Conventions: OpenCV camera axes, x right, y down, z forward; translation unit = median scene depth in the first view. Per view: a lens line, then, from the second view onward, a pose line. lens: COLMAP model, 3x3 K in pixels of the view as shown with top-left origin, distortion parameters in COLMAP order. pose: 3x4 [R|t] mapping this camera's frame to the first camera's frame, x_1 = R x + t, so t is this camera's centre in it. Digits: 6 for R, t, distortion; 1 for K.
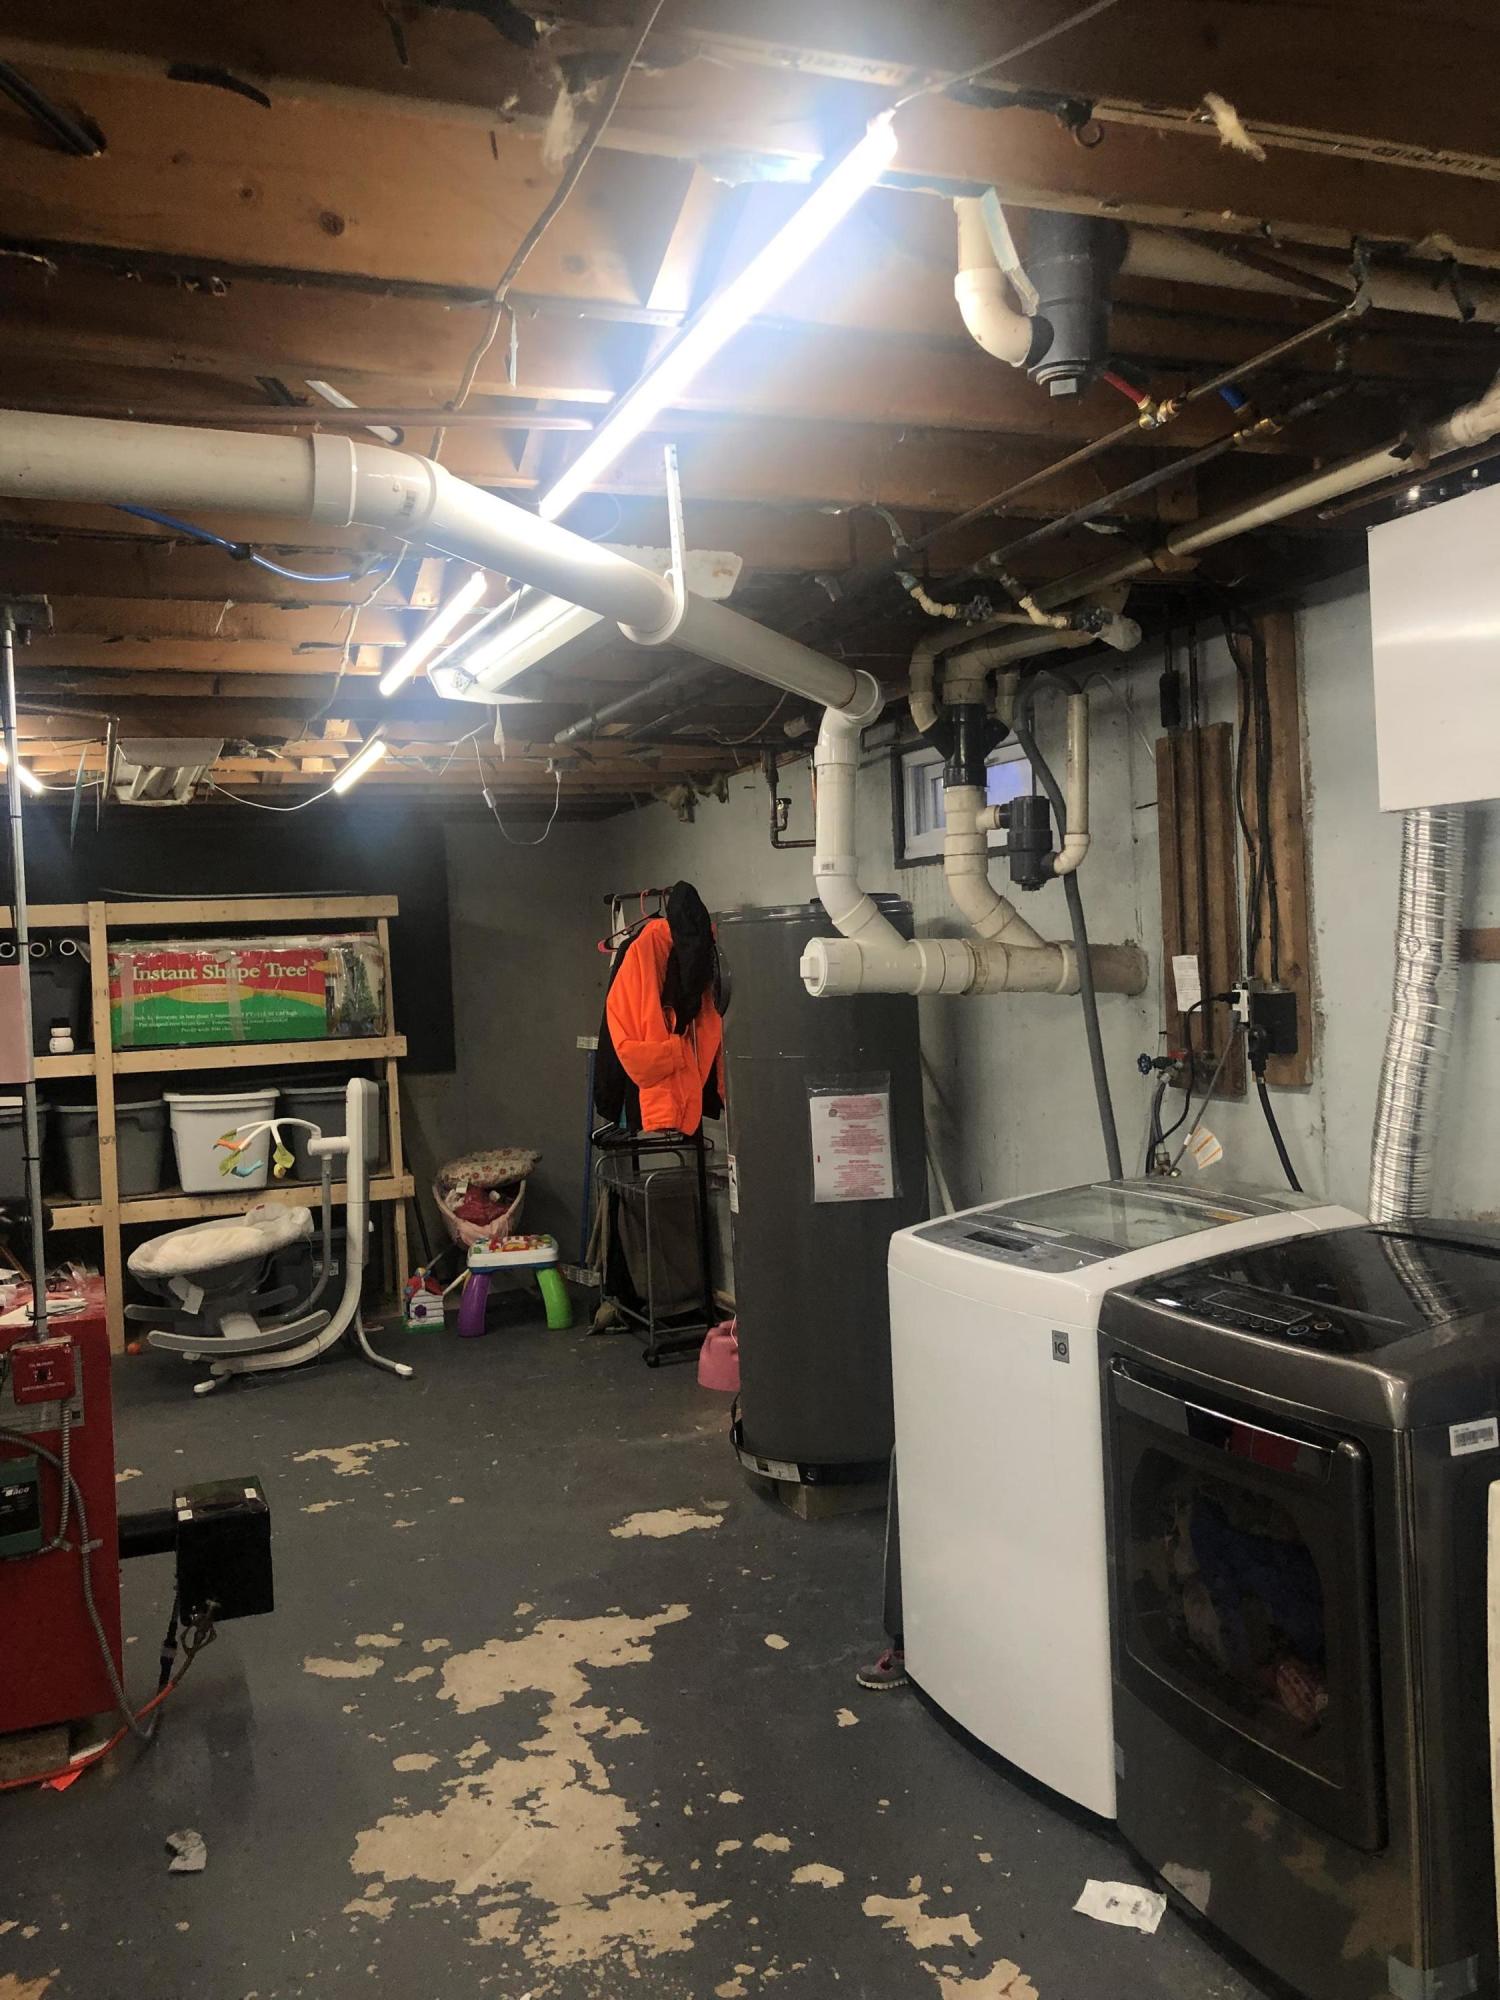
lens RADIAL K [[1644.6, 0, 749.4], [0, 1644.6, 999.9], [0, 0, 1]] dist [0.035338, -0.057033]
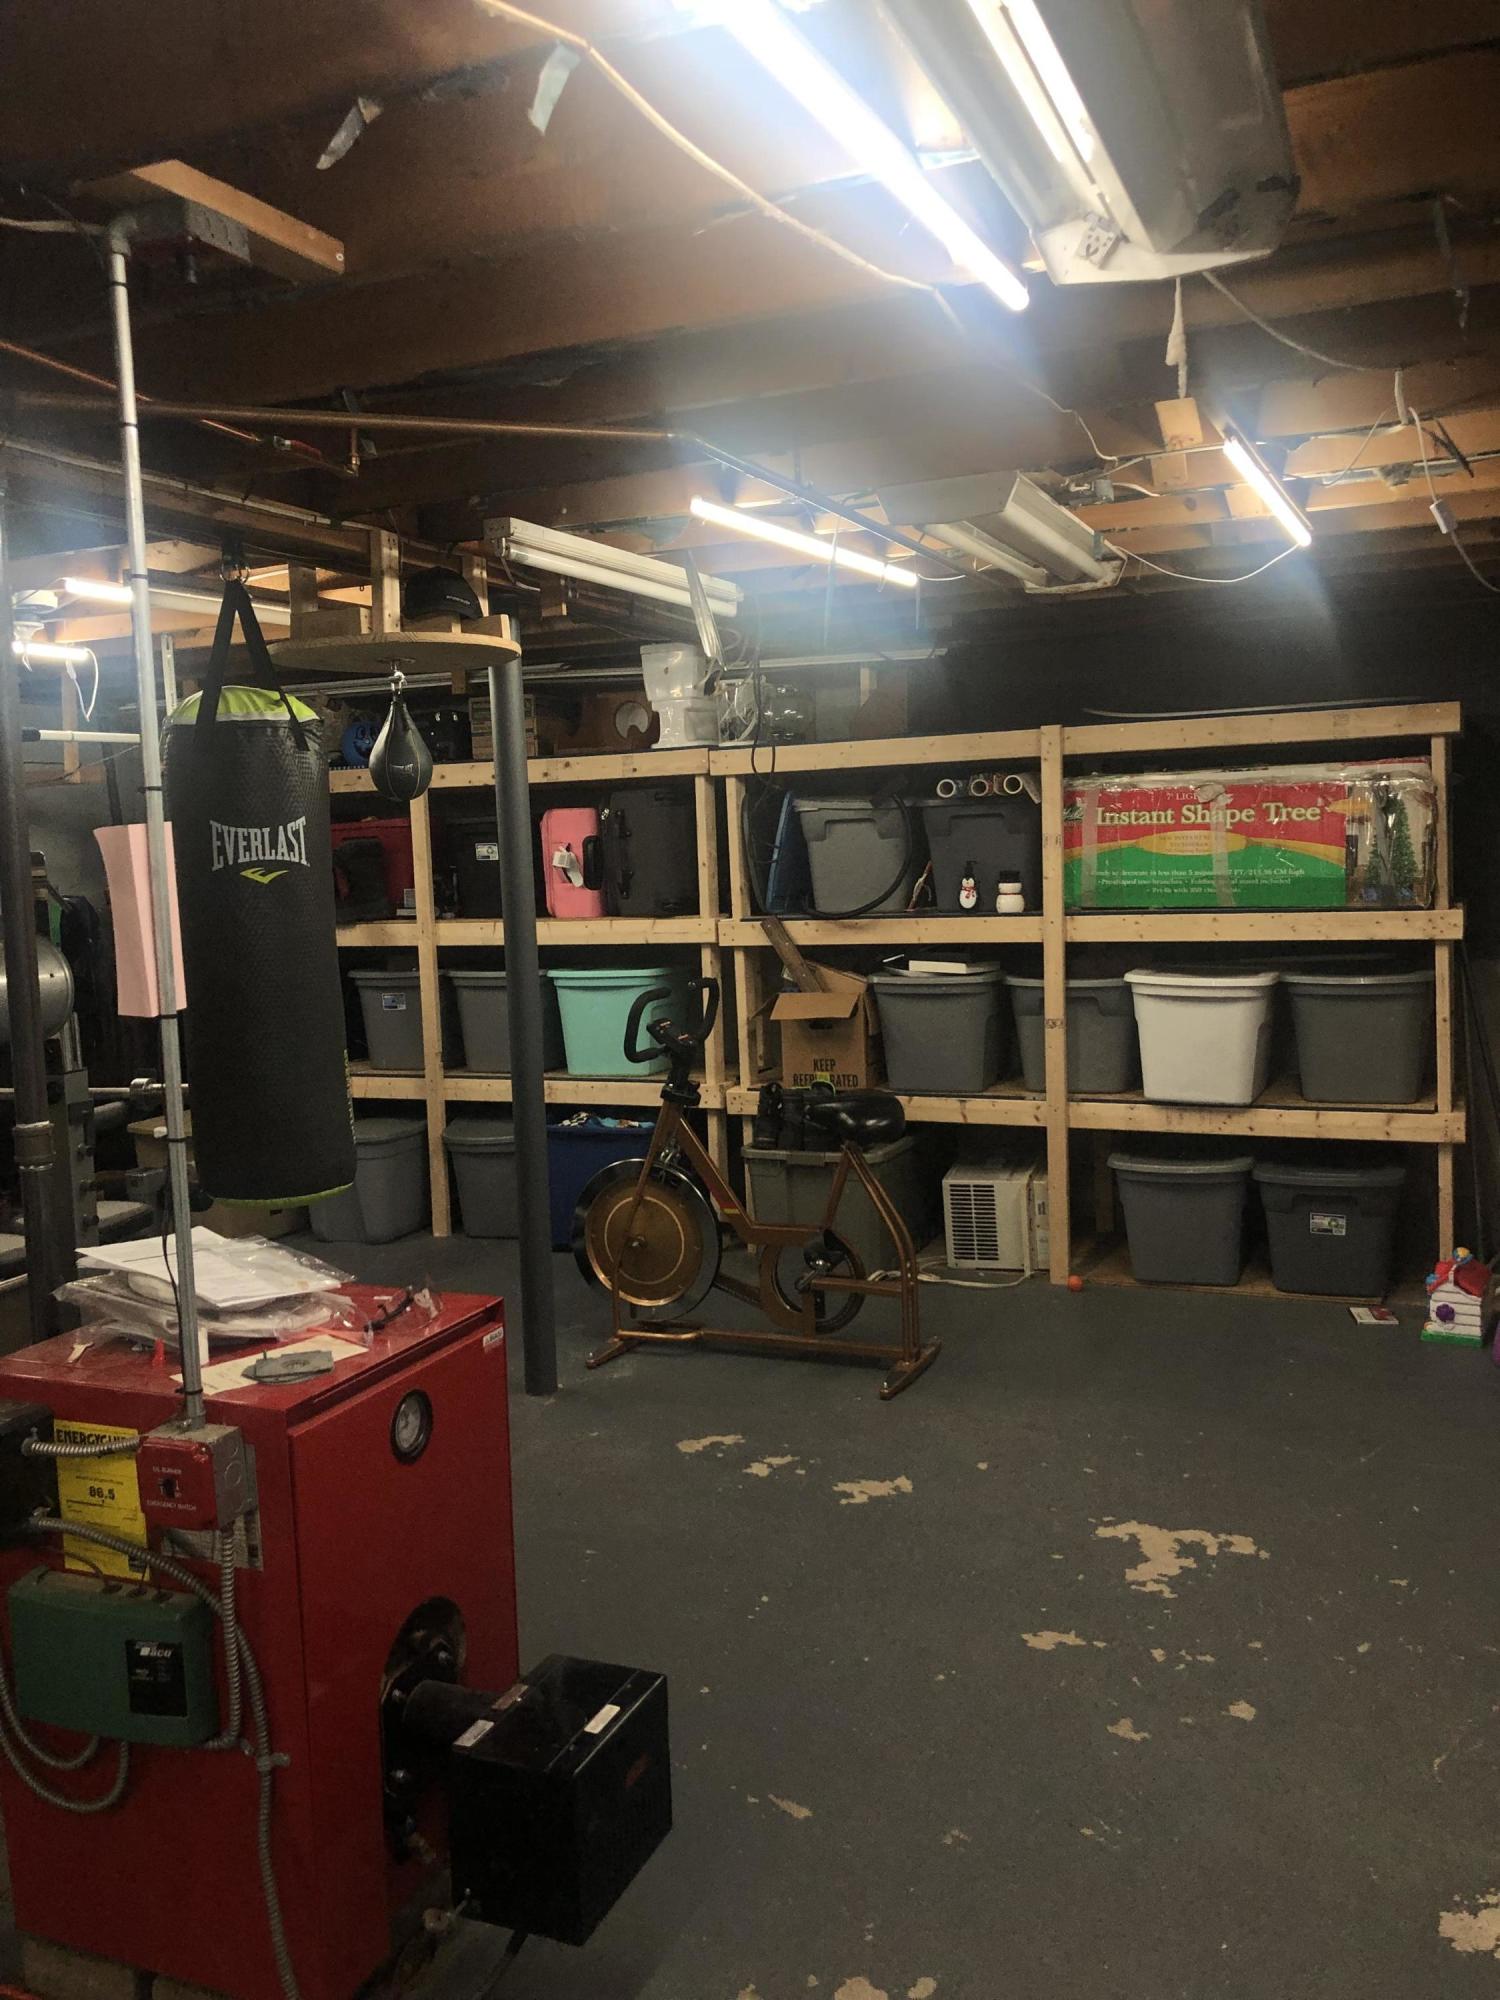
lens RADIAL K [[1644.6, 0, 749.2], [0, 1644.6, 985.0], [0, 0, 1]] dist [0.035338, -0.057033]
pose [[0.711791, 0.079084, -0.697925, 0.064900], [-0.013747, 0.995019, 0.098729, -0.011314], [0.702257, -0.060680, 0.709333, 0.322836]]
